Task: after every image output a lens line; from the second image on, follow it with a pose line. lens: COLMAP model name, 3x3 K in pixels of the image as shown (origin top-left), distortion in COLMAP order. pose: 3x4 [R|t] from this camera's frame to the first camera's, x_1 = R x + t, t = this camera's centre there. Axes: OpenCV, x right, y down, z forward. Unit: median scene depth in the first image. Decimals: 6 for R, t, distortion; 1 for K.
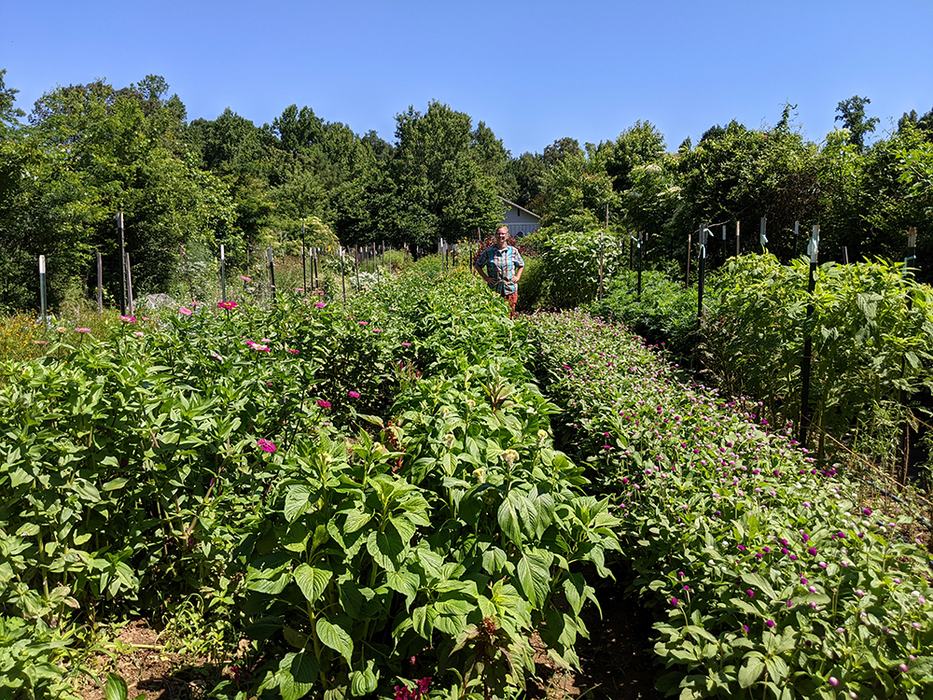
lens RADIAL K [[763.7, 0, 466.5], [0, 763.7, 350.0], [0, 0, 1]] dist [0.046085, -0.106464]
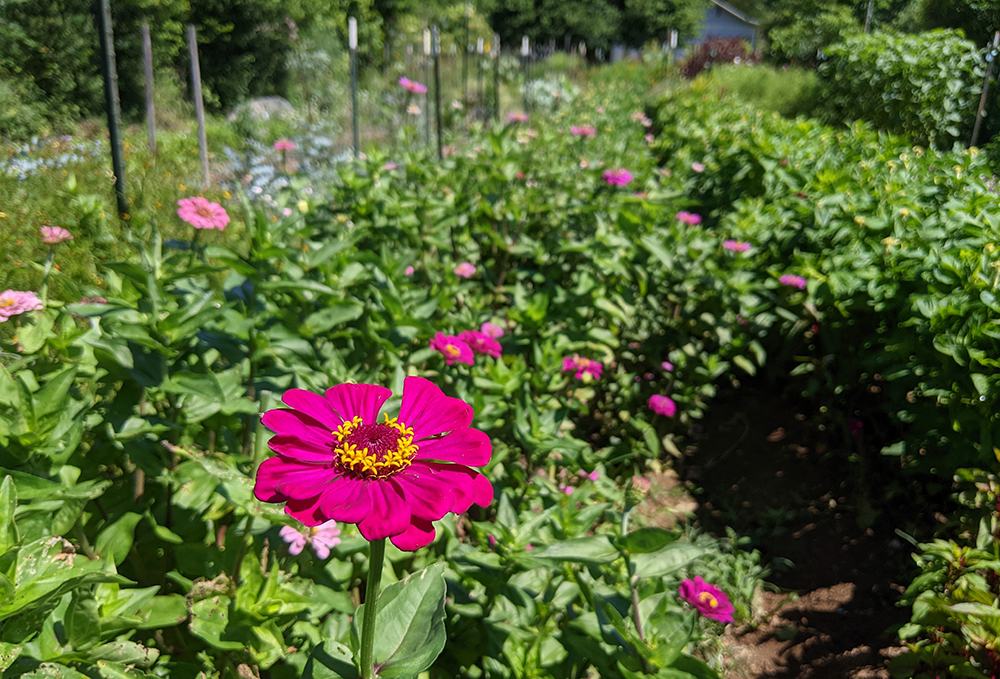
lens RADIAL K [[759.4, 0, 500.0], [0, 759.4, 339.5], [0, 0, 1]] dist [-0.011318, -0.003650]
pose [[0.990853, 0.085785, -0.104172, -0.073304], [-0.060354, 0.972144, 0.226480, -0.023036], [0.120699, -0.218121, 0.968429, 0.231084]]
